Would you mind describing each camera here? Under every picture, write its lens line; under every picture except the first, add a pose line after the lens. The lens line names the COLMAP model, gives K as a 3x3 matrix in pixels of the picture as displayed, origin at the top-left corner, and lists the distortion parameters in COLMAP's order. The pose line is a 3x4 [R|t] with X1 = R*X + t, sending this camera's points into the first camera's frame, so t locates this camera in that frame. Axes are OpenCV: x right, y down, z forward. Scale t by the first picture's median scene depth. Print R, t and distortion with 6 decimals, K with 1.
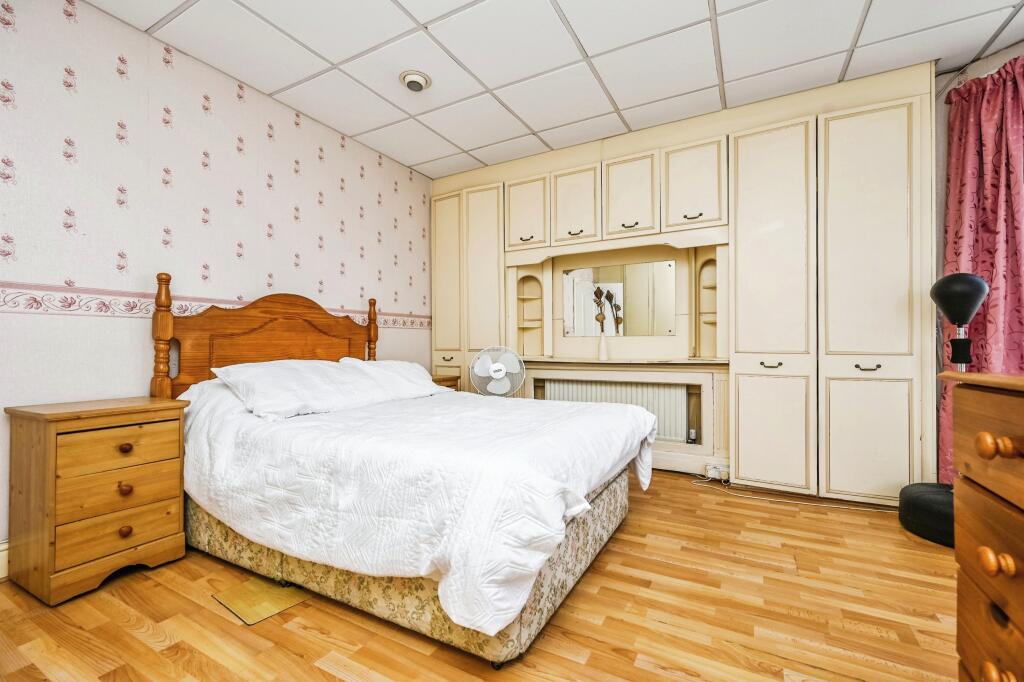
lens RADIAL K [[418.1, 0, 514.6], [0, 418.1, 342.1], [0, 0, 1]] dist [-0.002429, 0.000303]
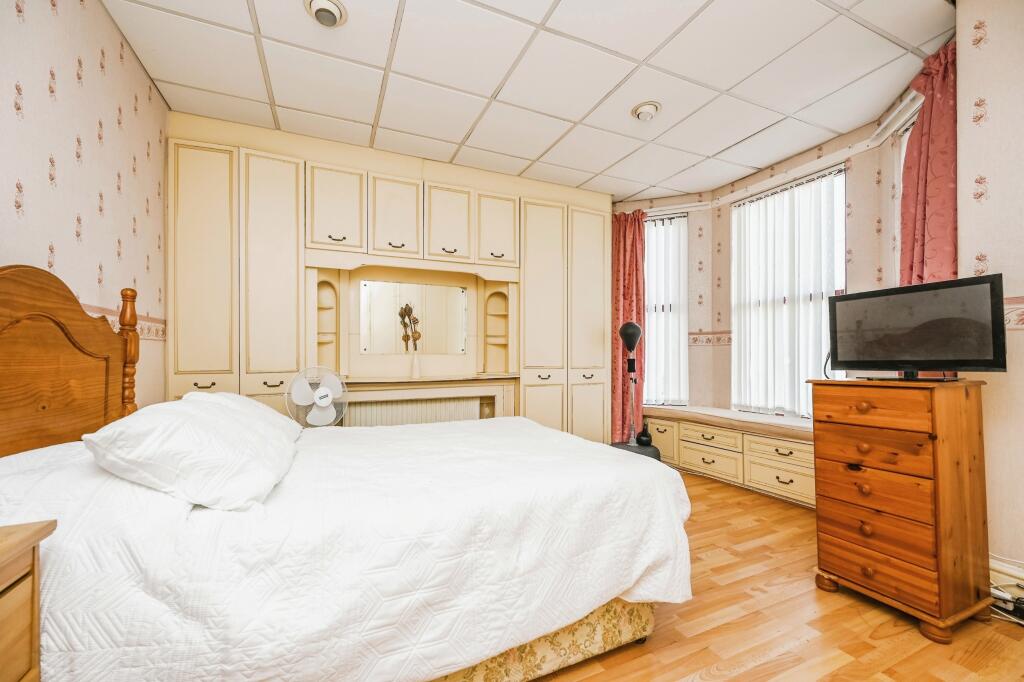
lens RADIAL K [[418.1, 0, 510.5], [0, 418.1, 357.5], [0, 0, 1]] dist [-0.002429, 0.000303]
pose [[0.610648, -0.000470, 0.791902, -0.478387], [-0.005652, 0.999972, 0.004952, -0.013734], [-0.791882, -0.007500, 0.610629, 0.226550]]
